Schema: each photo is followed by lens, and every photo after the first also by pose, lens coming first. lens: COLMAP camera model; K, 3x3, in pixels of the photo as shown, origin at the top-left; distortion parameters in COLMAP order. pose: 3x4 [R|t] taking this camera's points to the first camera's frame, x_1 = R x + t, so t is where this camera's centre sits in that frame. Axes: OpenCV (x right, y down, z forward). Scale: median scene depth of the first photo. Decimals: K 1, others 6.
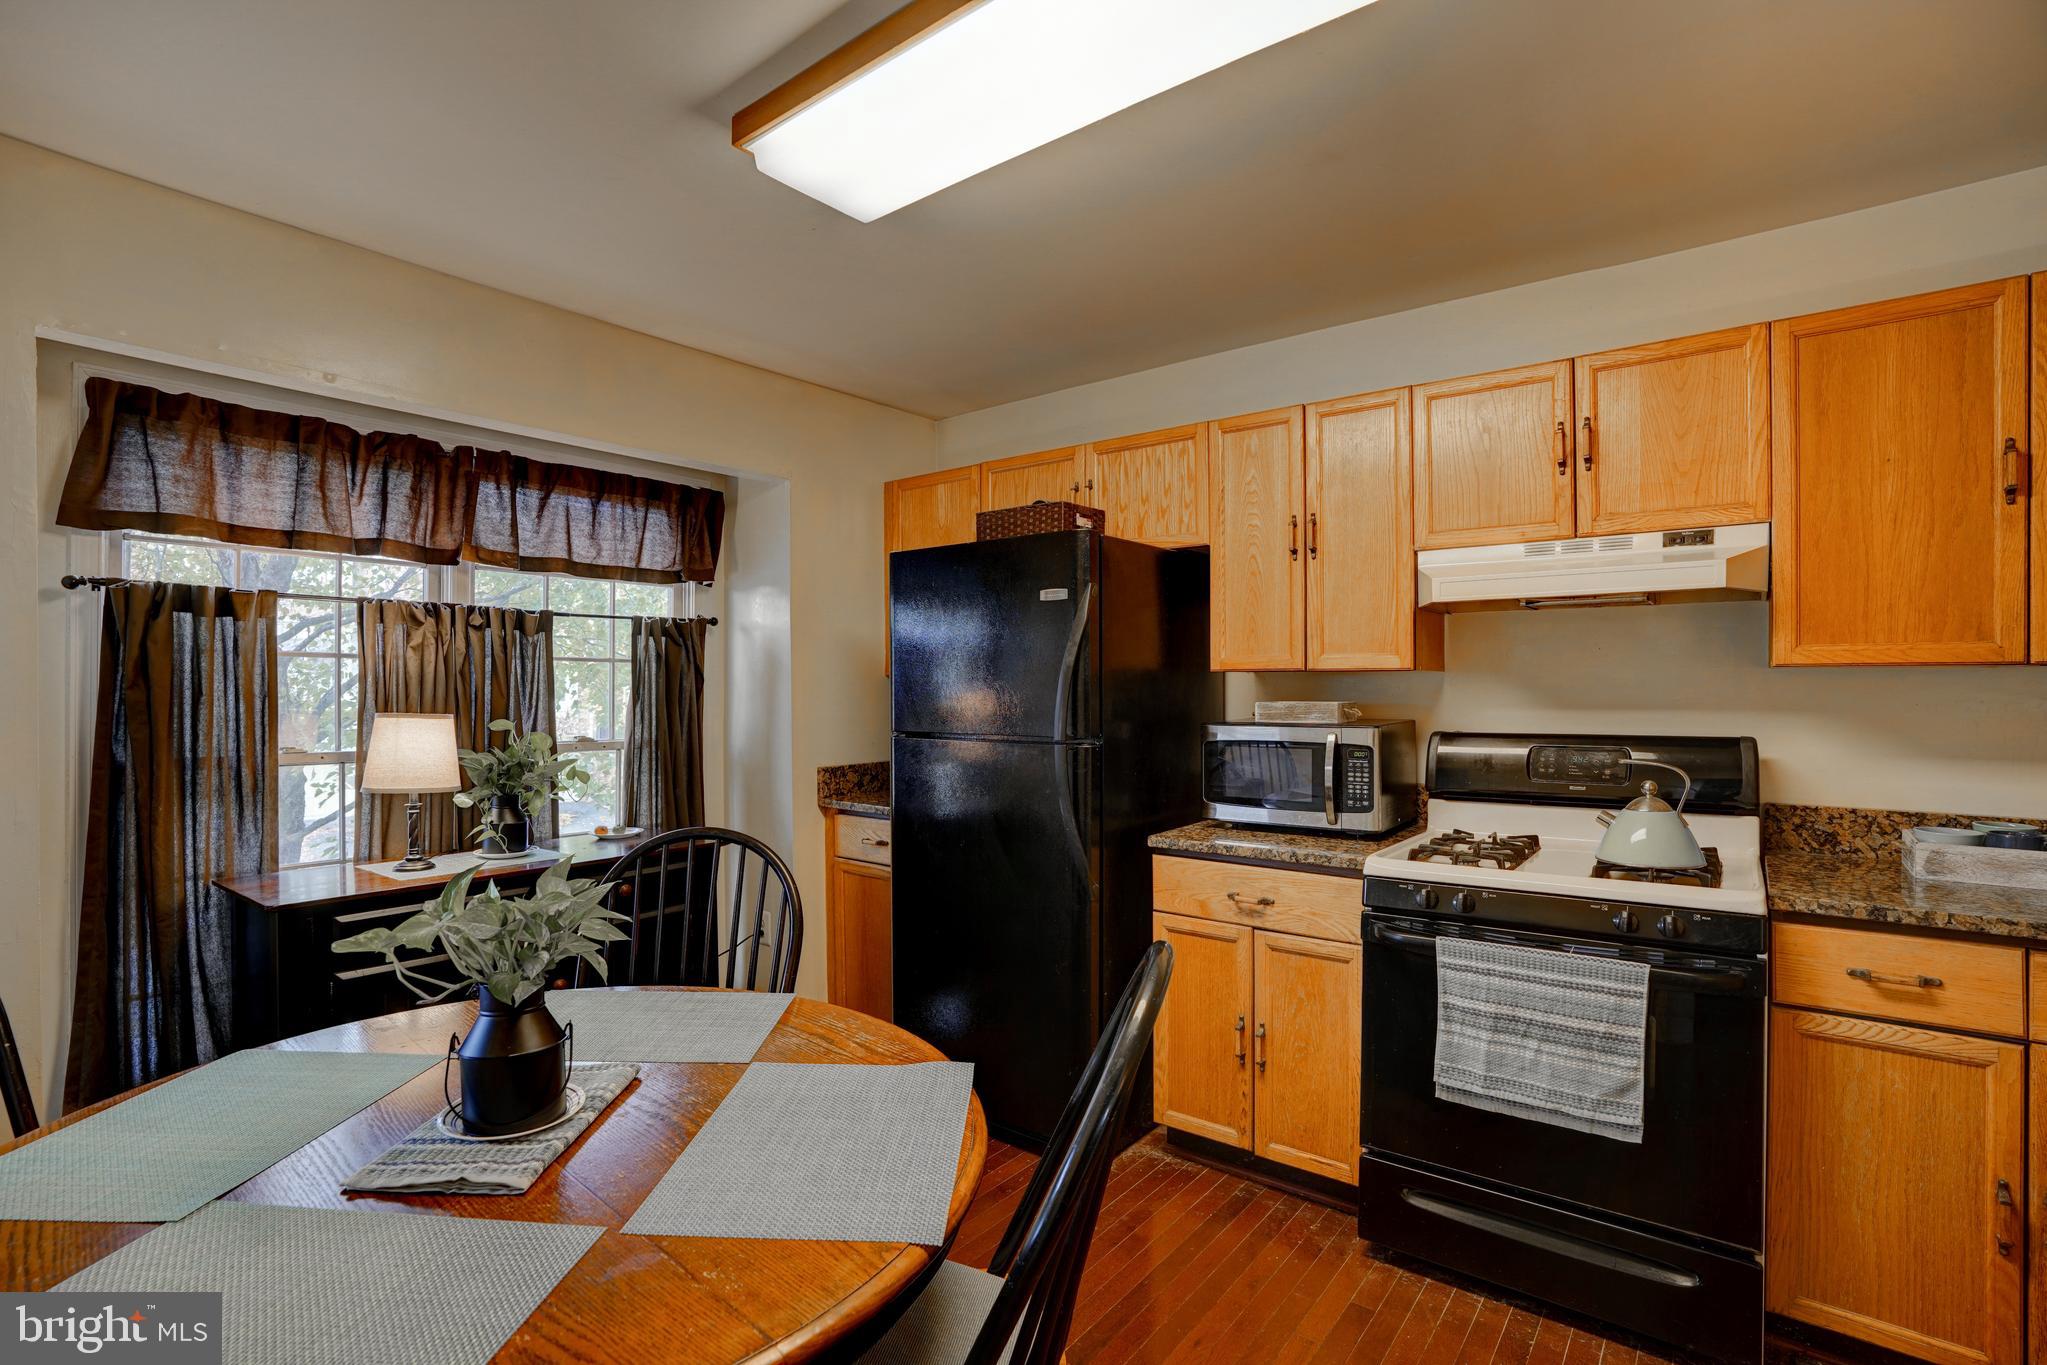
lens RADIAL K [[988.5, 0, 1013.0], [0, 988.5, 688.0], [0, 0, 1]] dist [-0.002018, 0.000405]
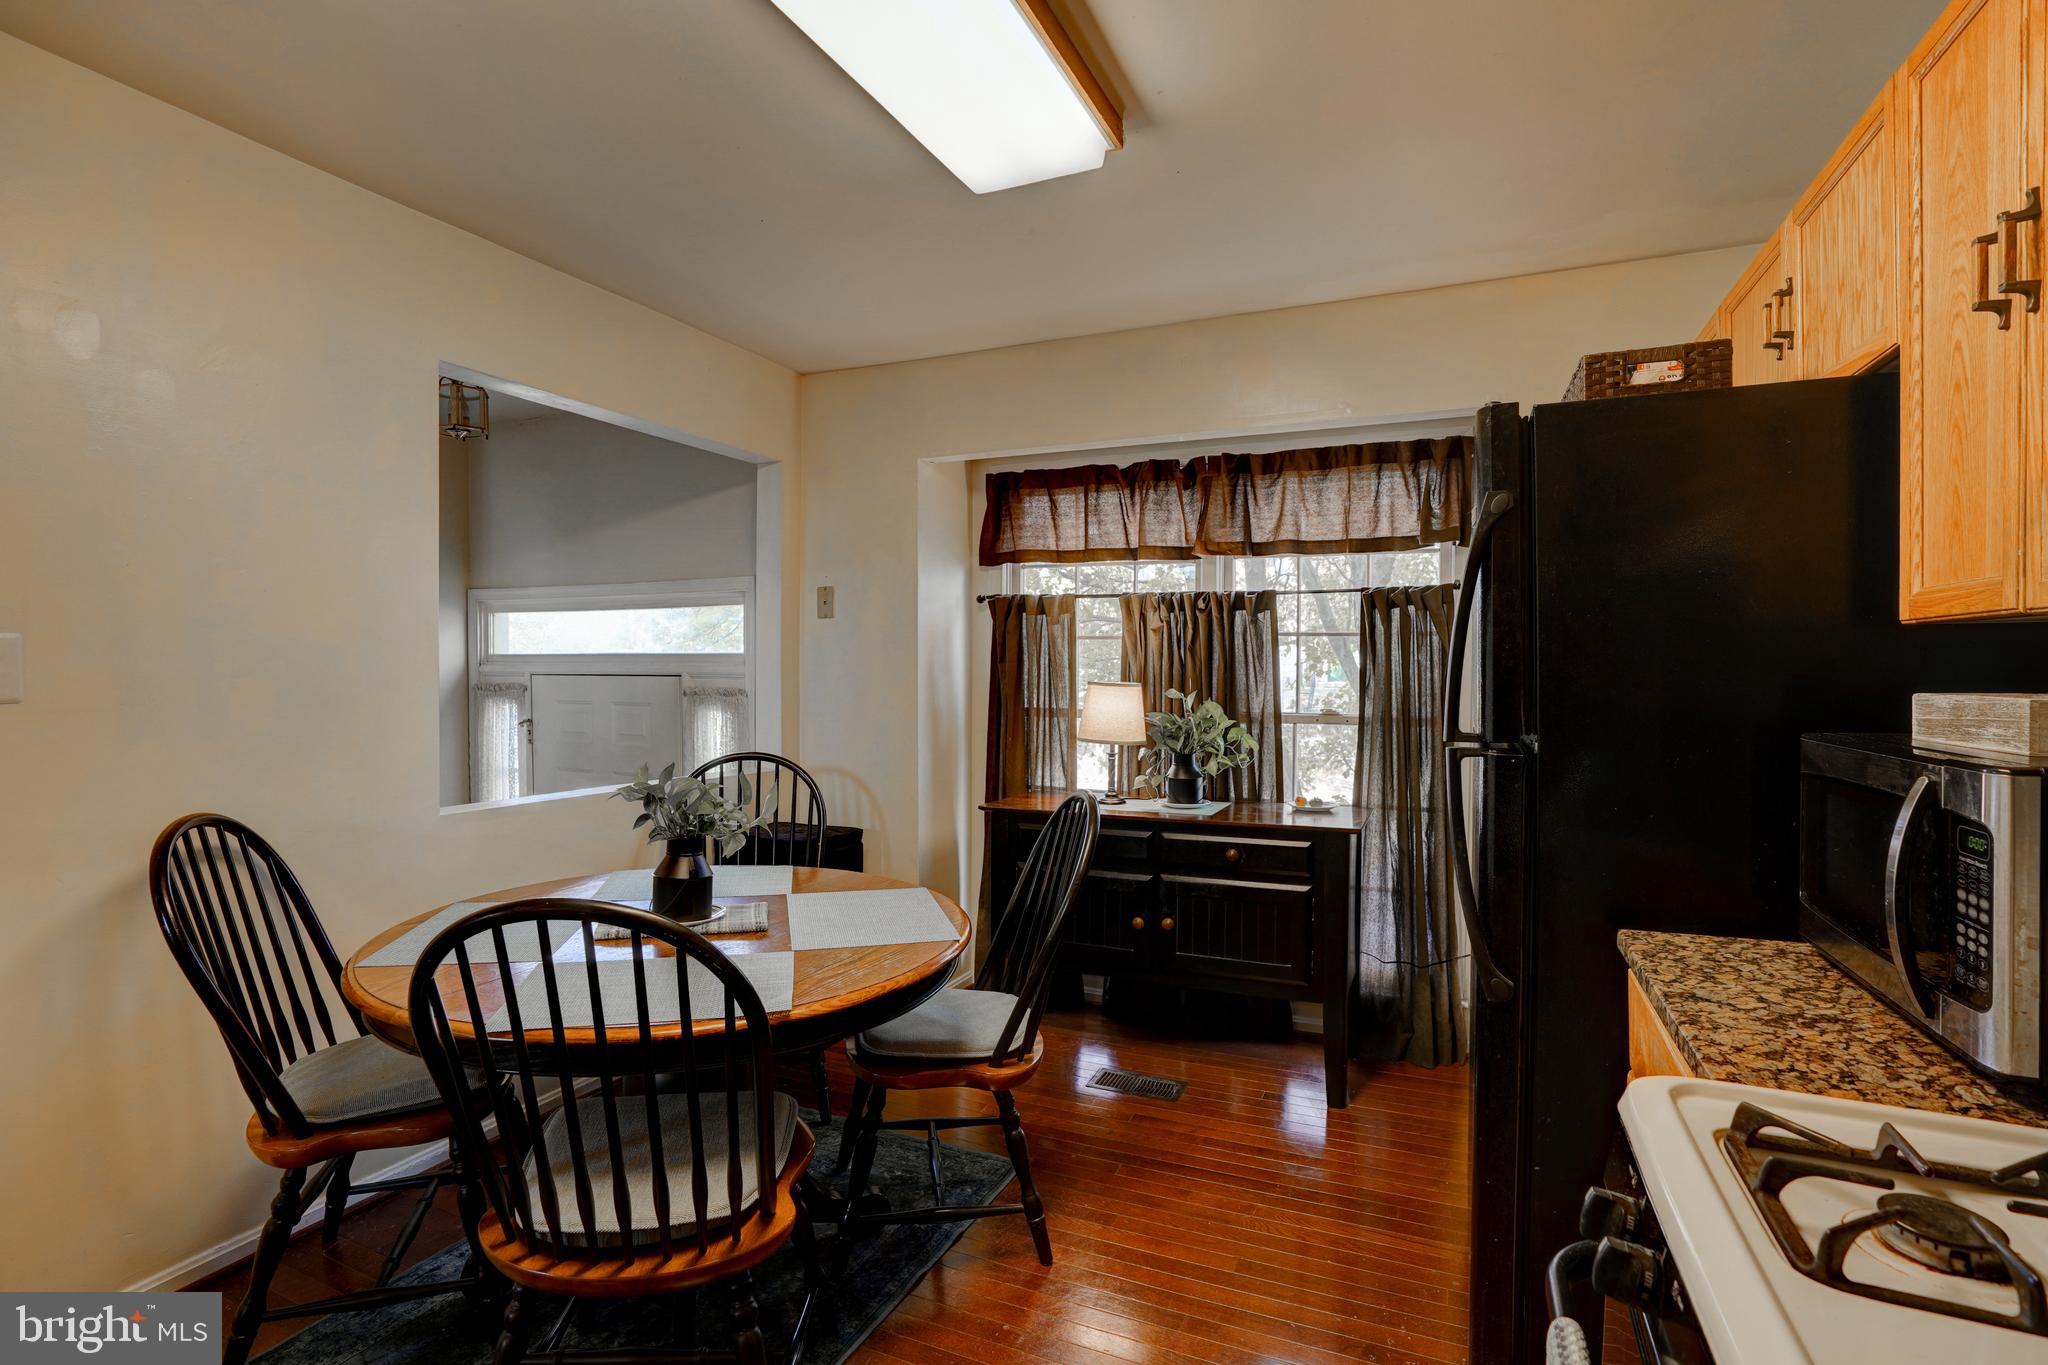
lens RADIAL K [[989.0, 0, 1019.8], [0, 989.0, 671.2], [0, 0, 1]] dist [-0.002018, 0.000405]
pose [[0.266358, 0.004681, -0.963863, 0.573398], [-0.003528, 0.999986, 0.003881, 0.007080], [0.963868, 0.002367, 0.266371, 0.522579]]
